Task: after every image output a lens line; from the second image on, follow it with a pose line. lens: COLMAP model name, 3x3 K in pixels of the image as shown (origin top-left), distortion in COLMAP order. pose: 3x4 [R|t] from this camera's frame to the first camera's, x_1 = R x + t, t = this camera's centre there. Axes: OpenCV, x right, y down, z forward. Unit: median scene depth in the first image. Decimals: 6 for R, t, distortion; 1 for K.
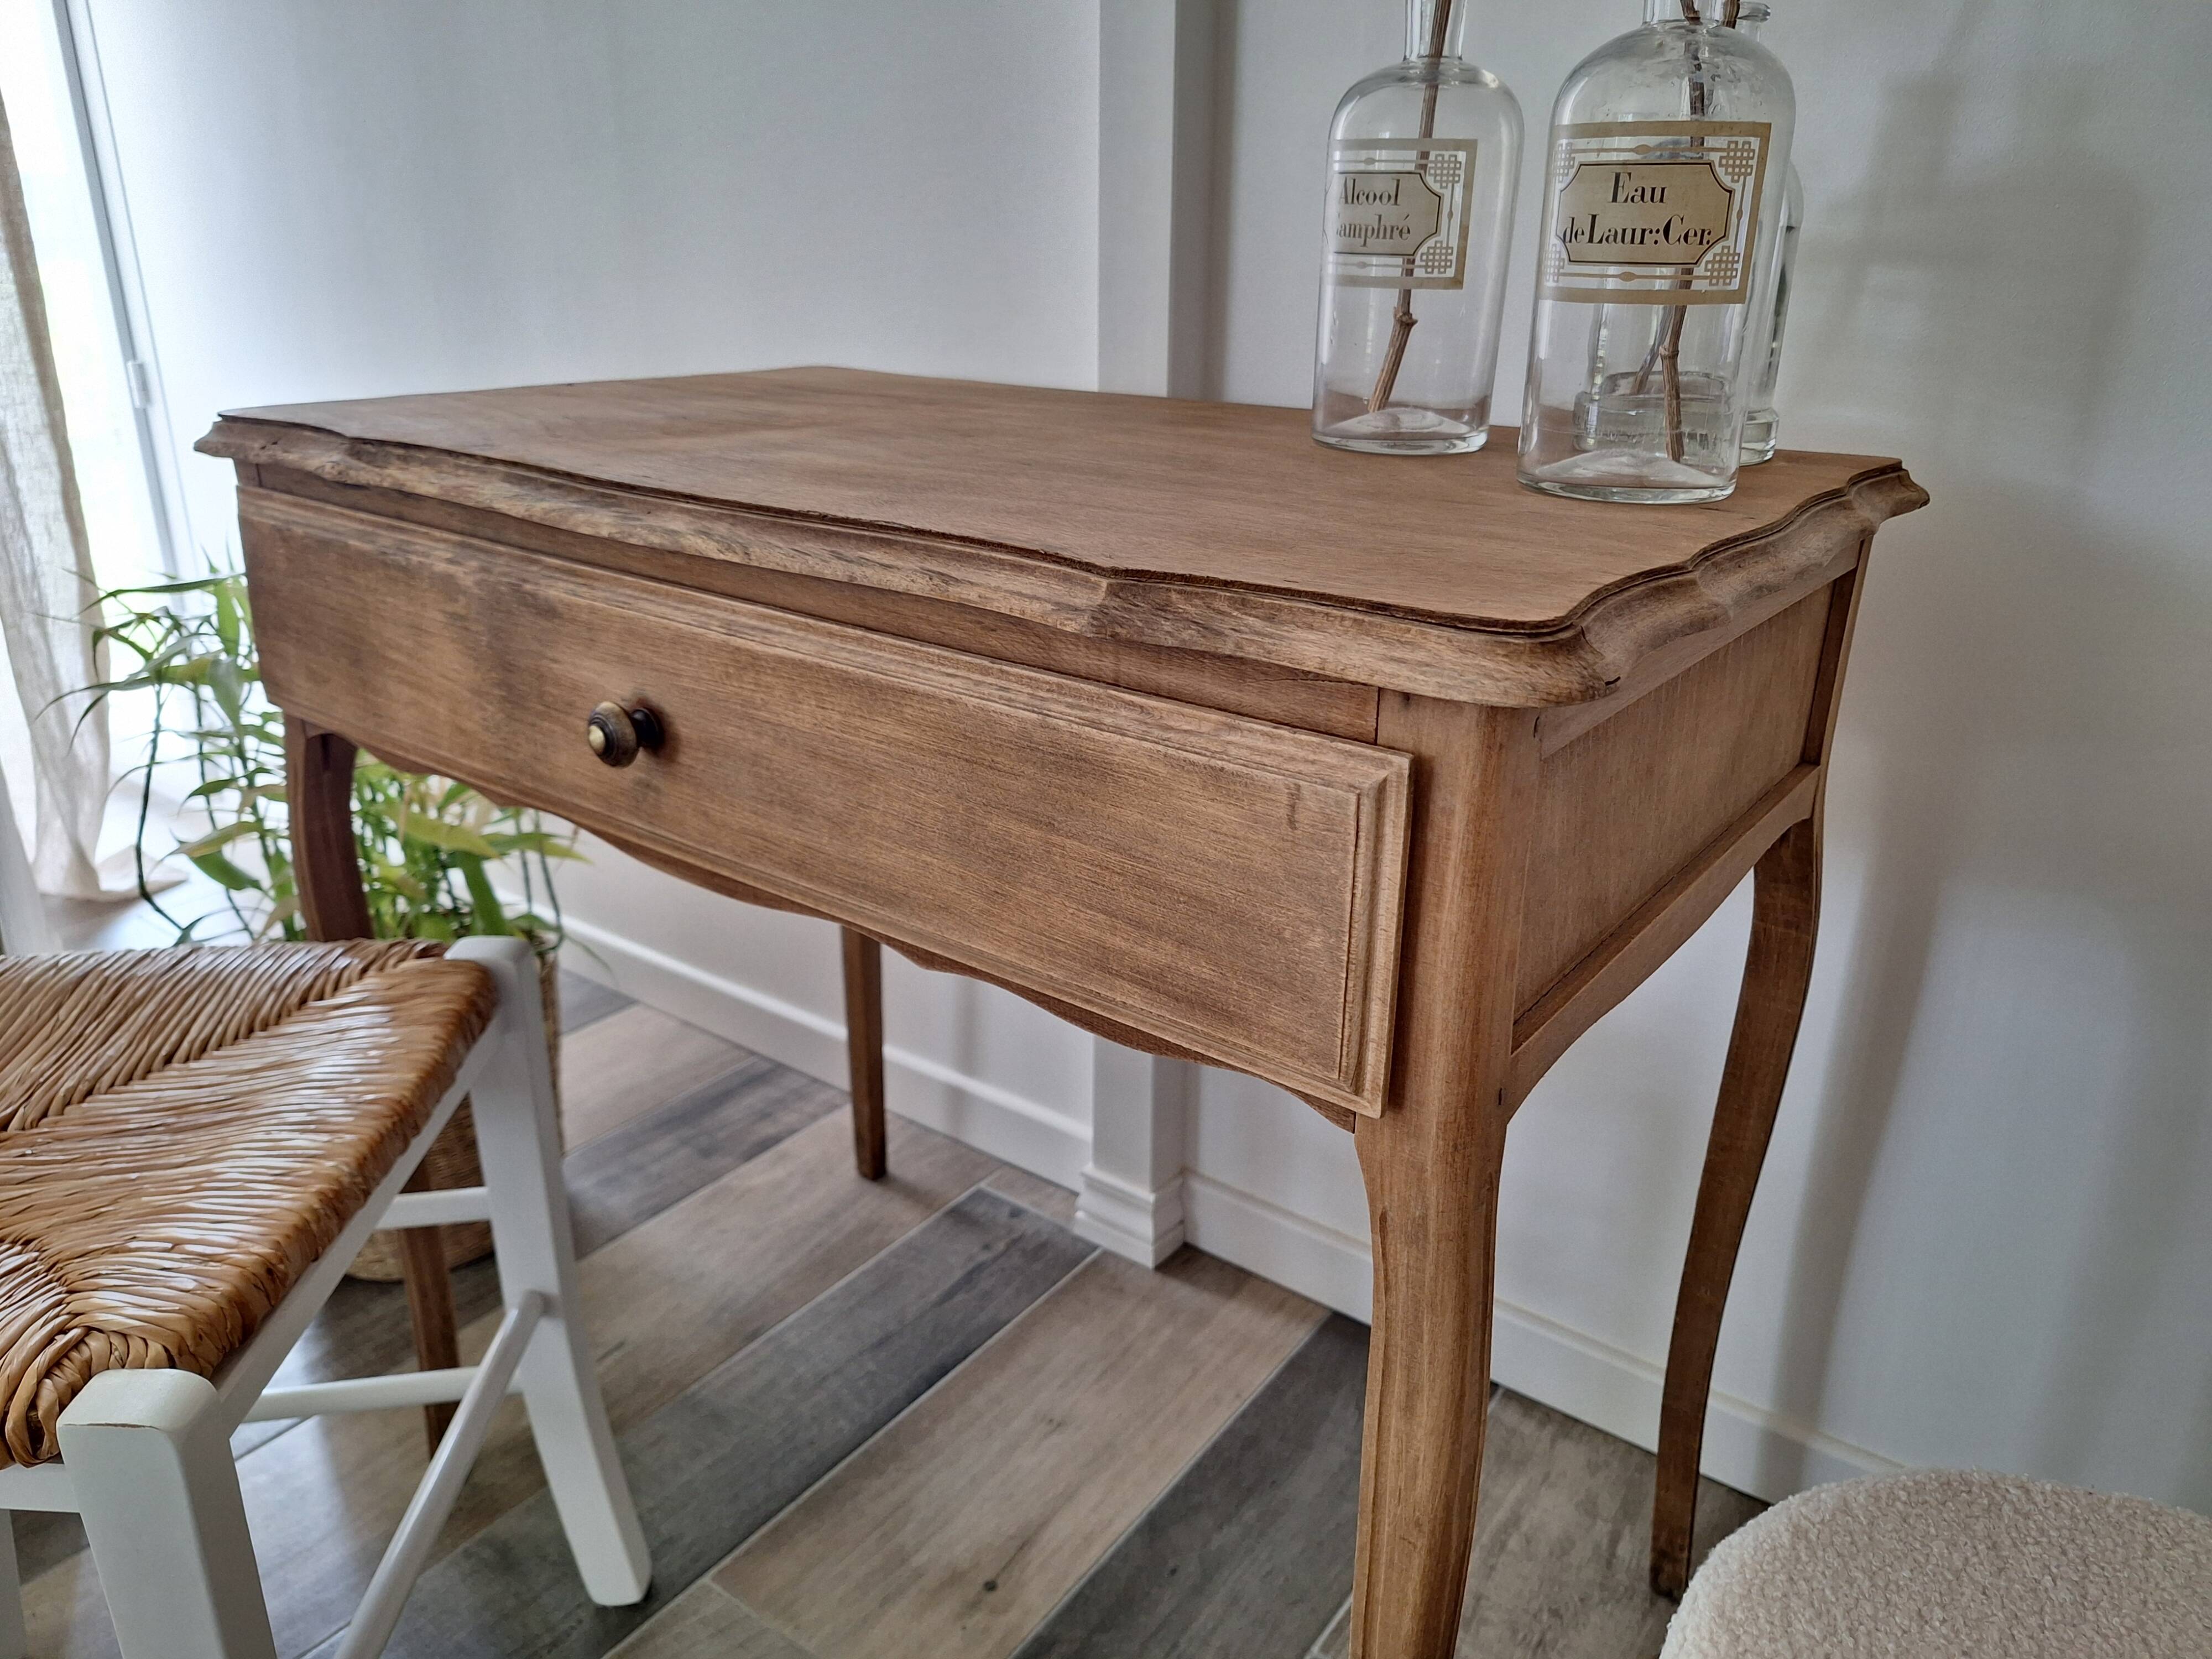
lens RADIAL K [[1560.5, 0, 1113.0], [0, 1560.5, 799.1], [0, 0, 1]] dist [0.090833, -0.175710]
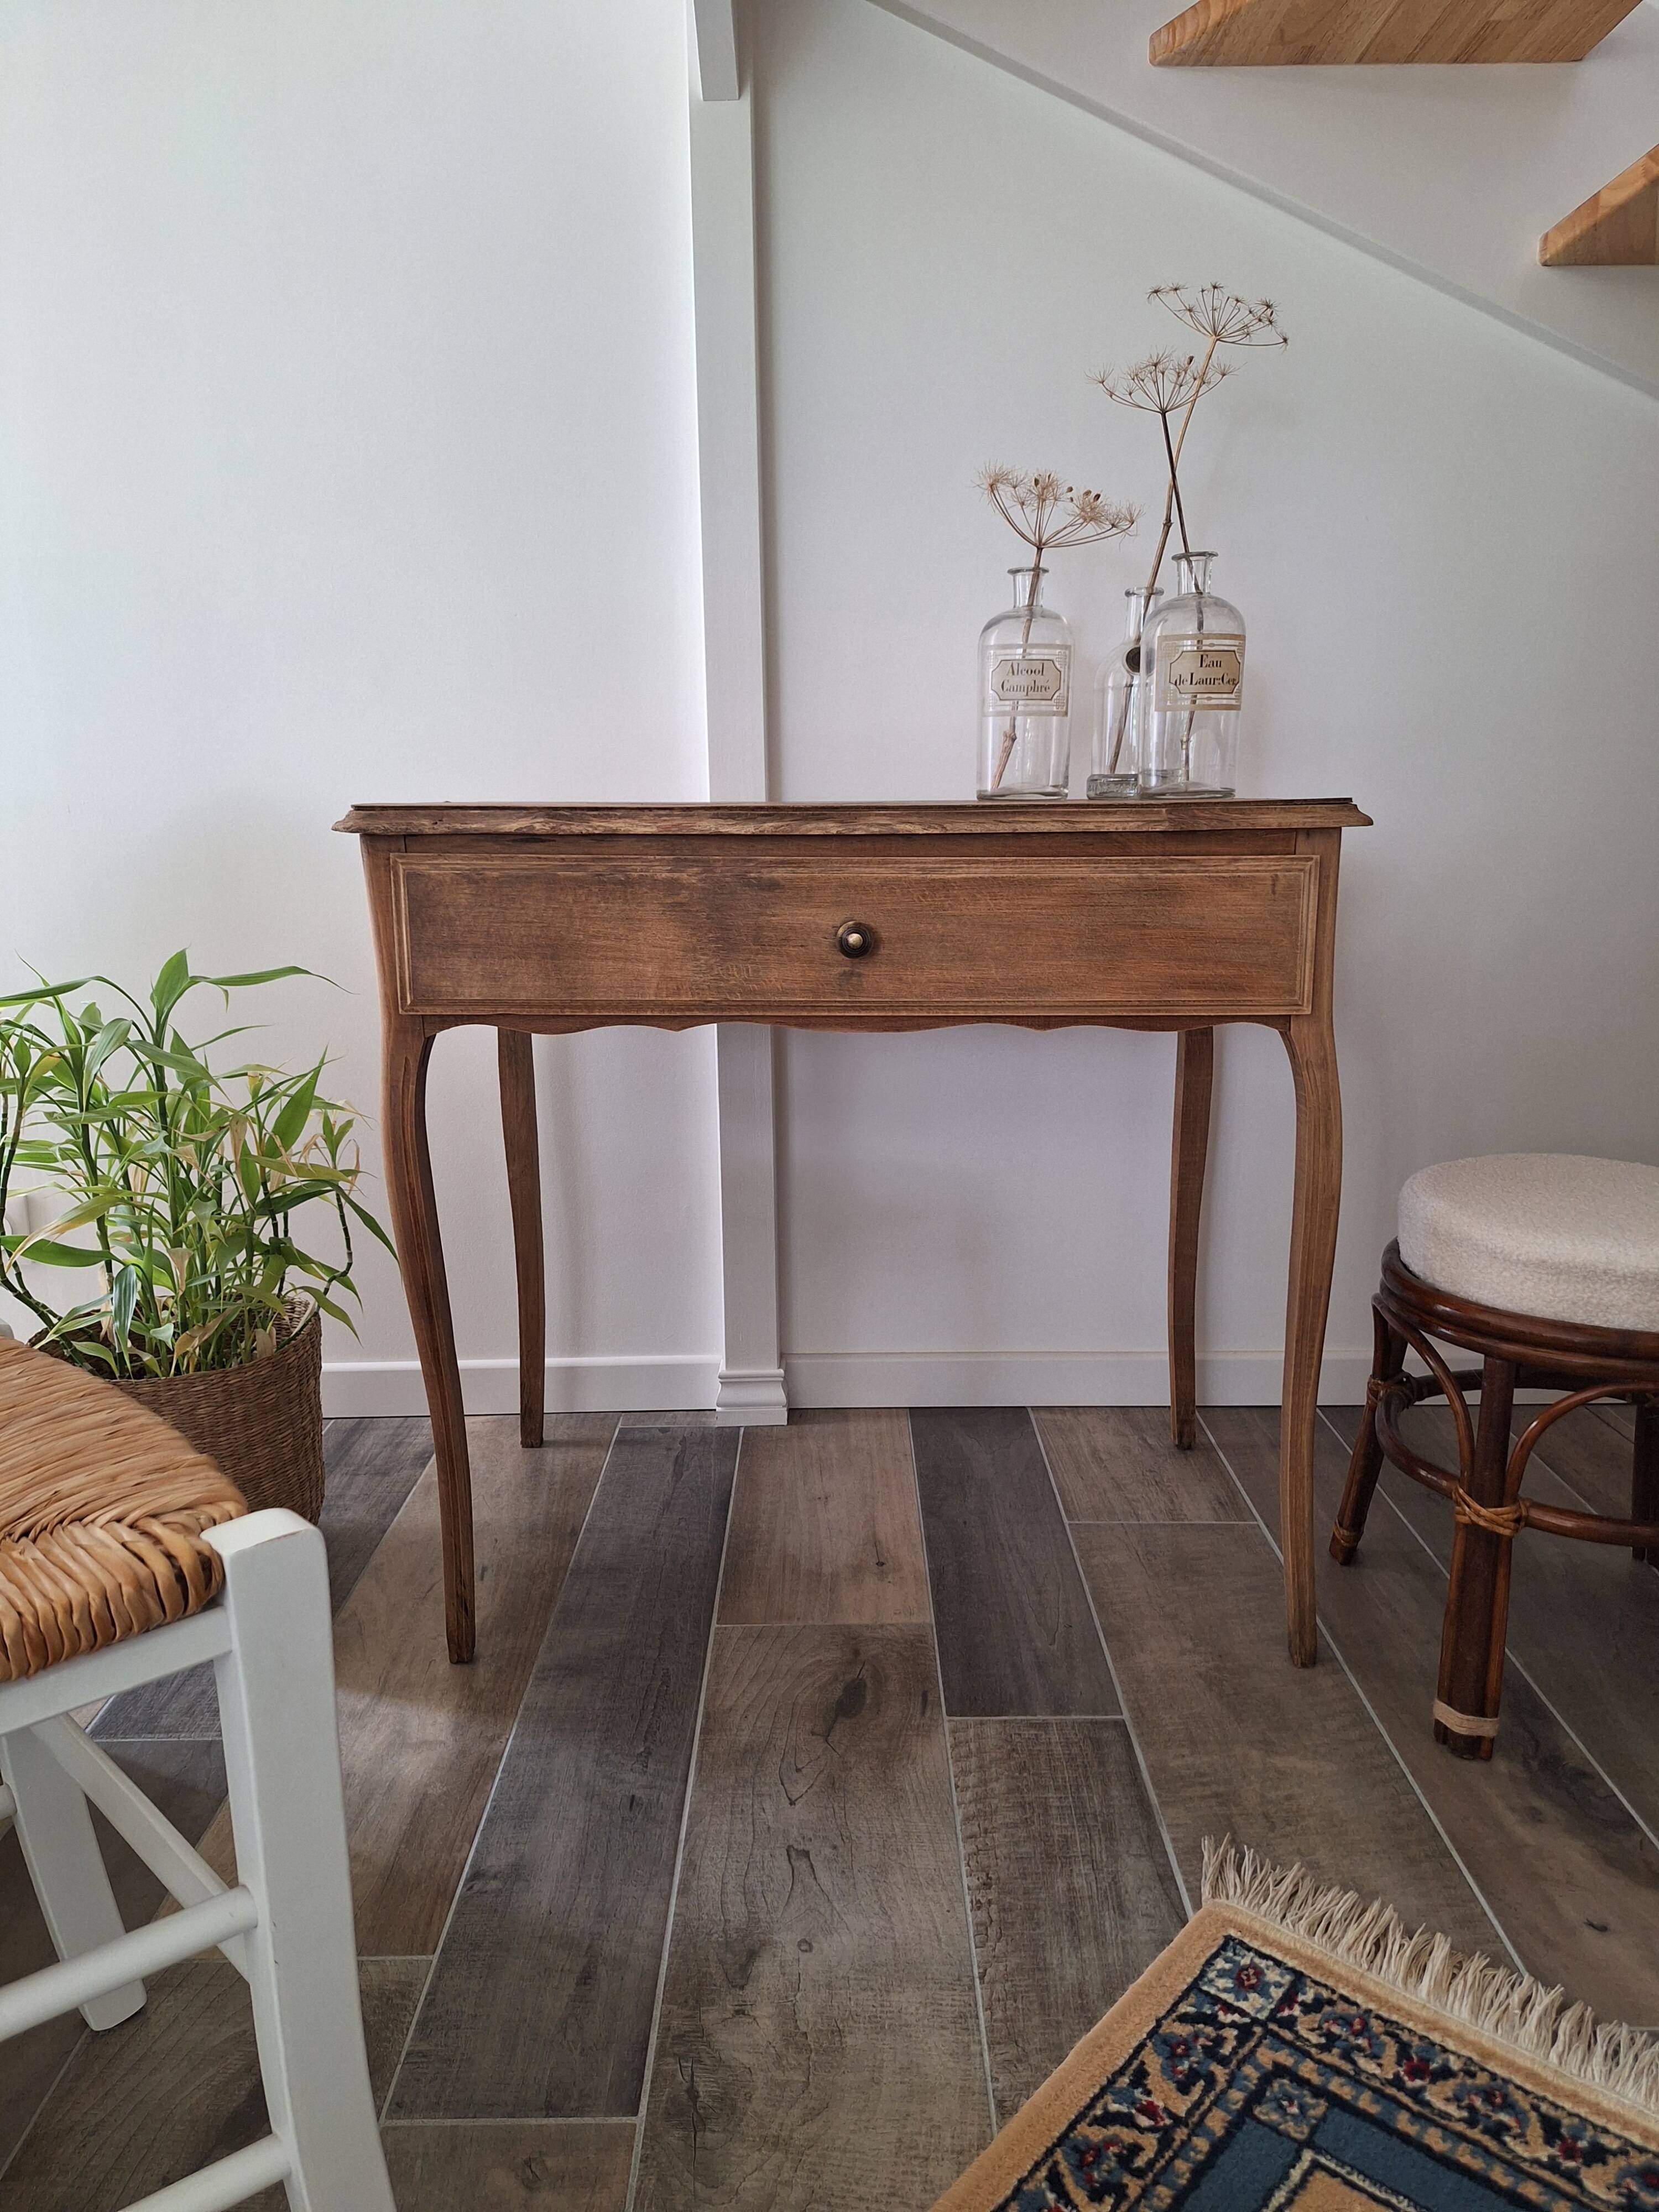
lens RADIAL K [[1533.8, 0, 848.6], [0, 1533.8, 1099.2], [0, 0, 1]] dist [0.104733, -0.146765]
pose [[0.800917, -0.136250, 0.583068, -1.219258], [0.221988, 0.971940, -0.077808, 0.241674], [-0.556106, 0.191752, 0.808689, -0.345351]]
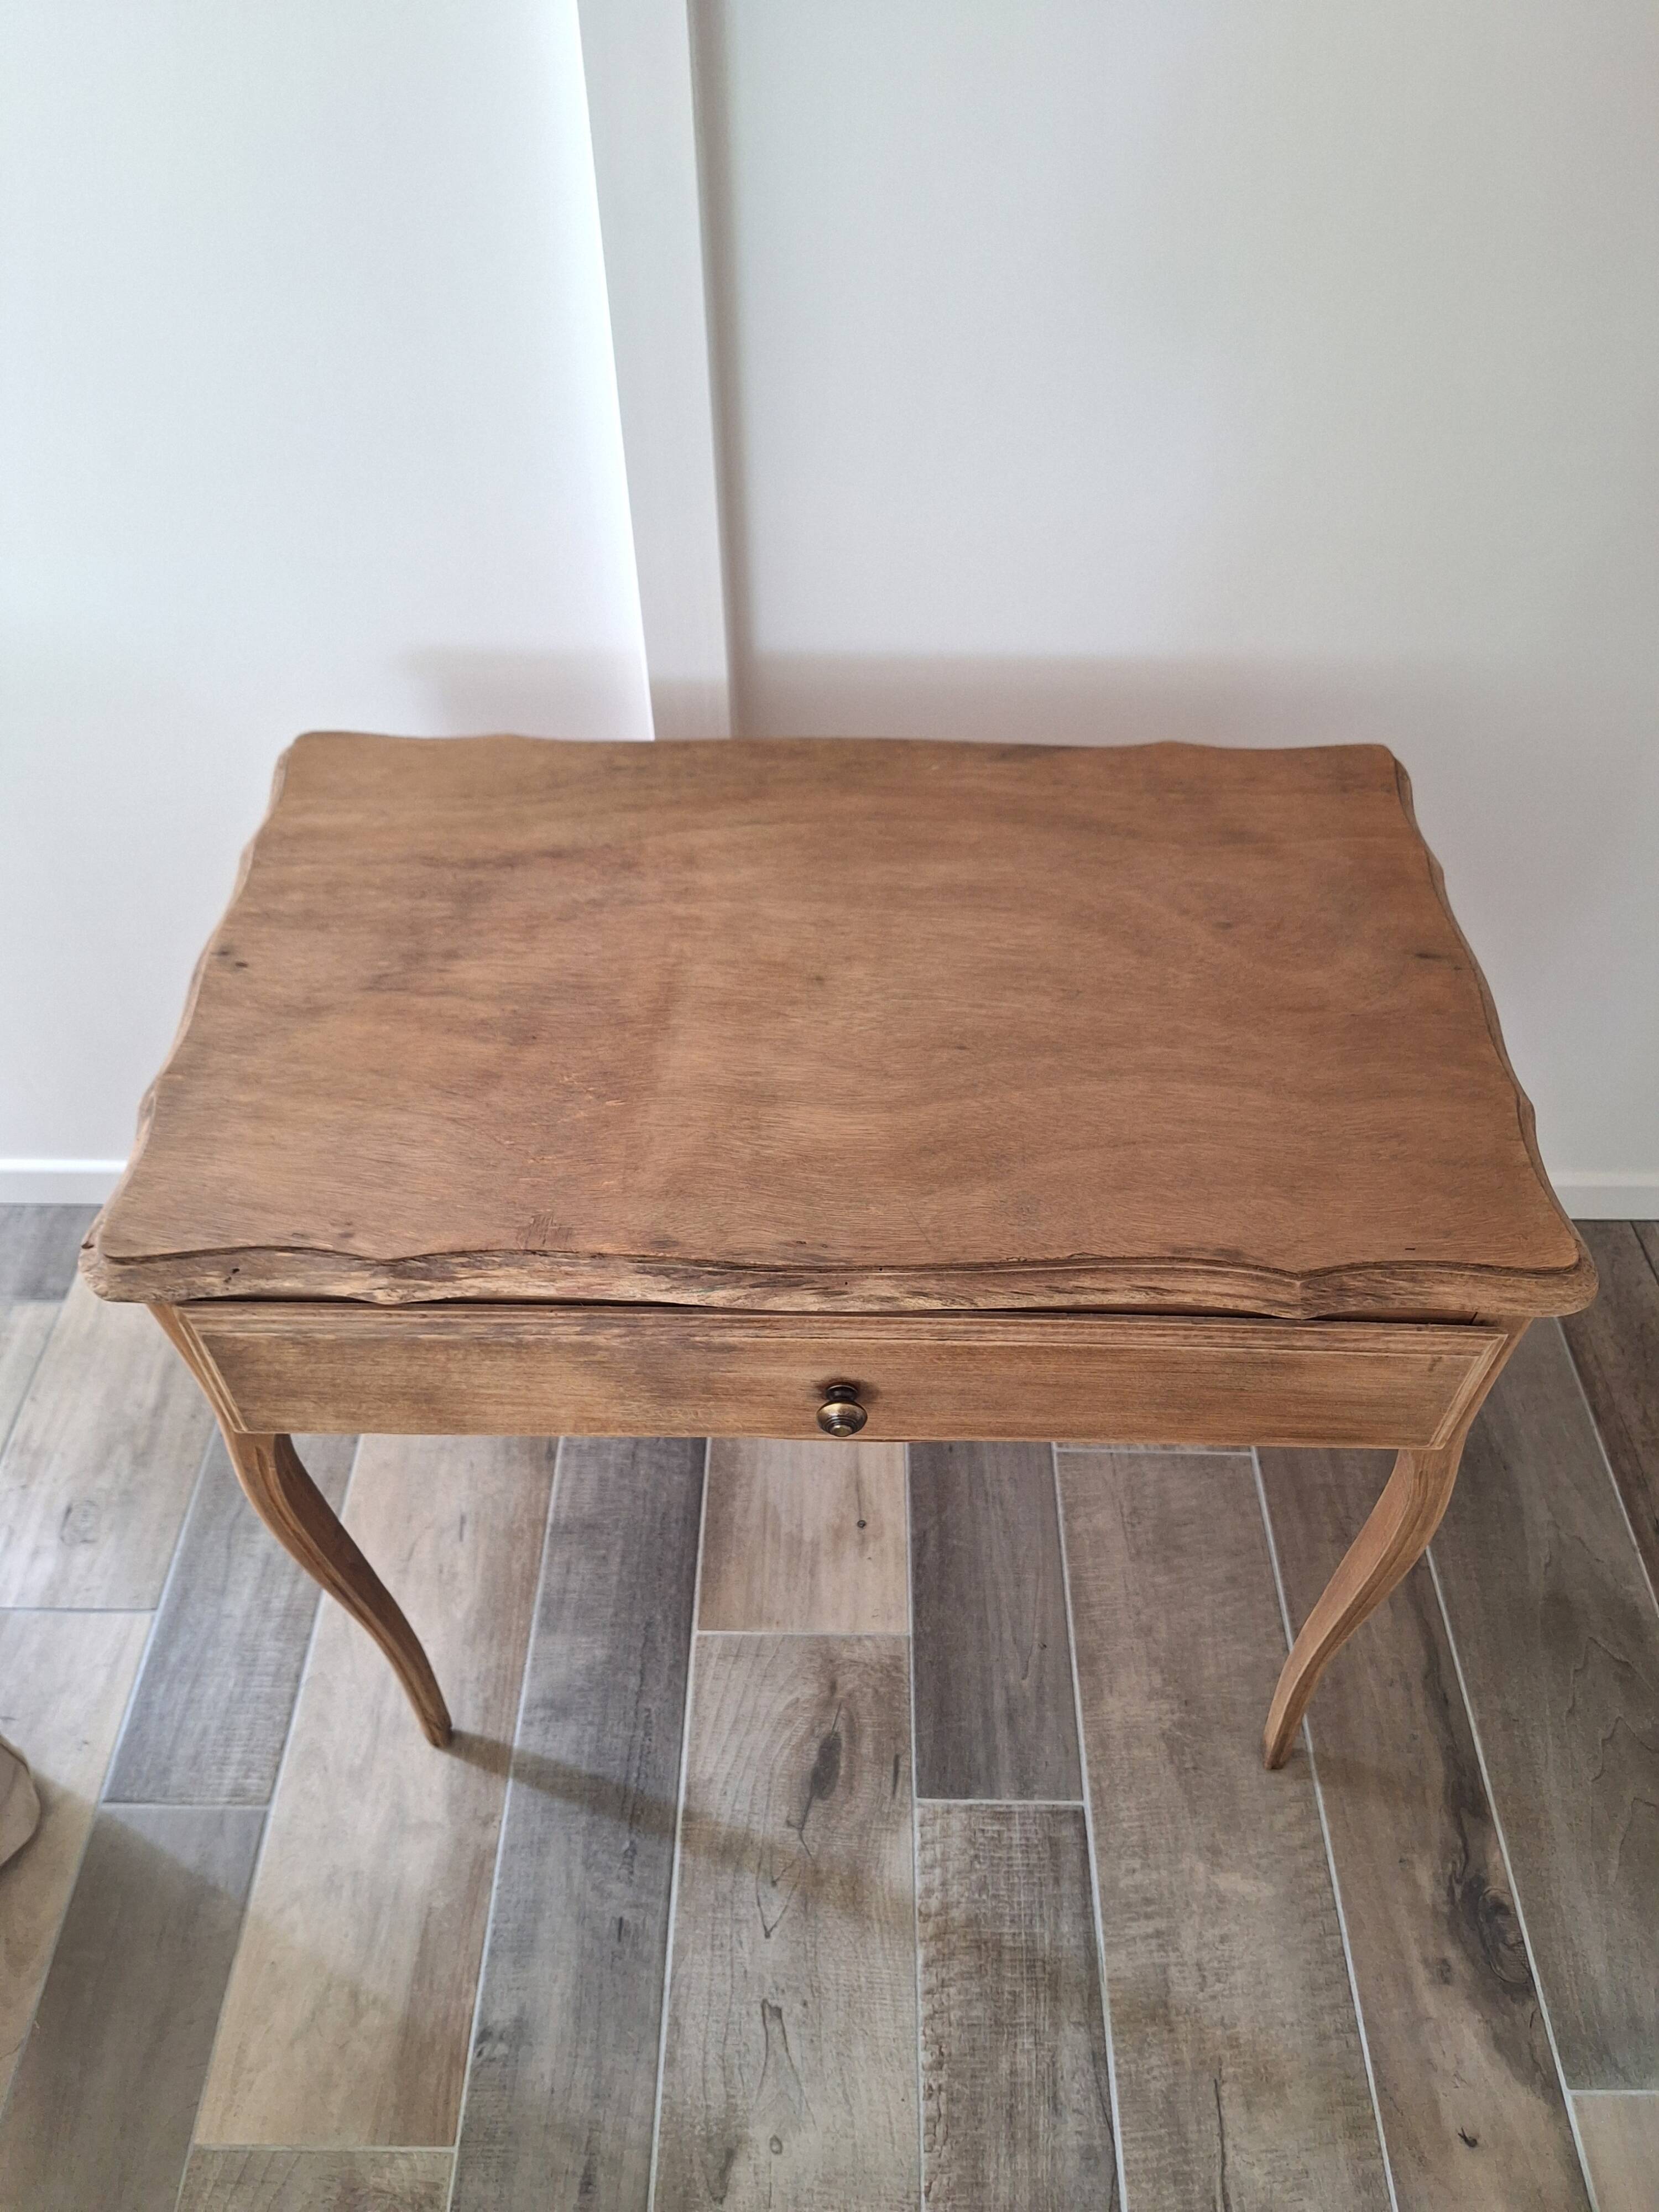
lens RADIAL K [[1550.3, 0, 847.2], [0, 1550.3, 1122.2], [0, 0, 1]] dist [0.076877, -0.106160]
pose [[0.810504, -0.446571, 0.379022, -0.644913], [0.202563, 0.820864, 0.533995, -0.809977], [-0.549592, -0.356030, 0.755772, 0.048999]]
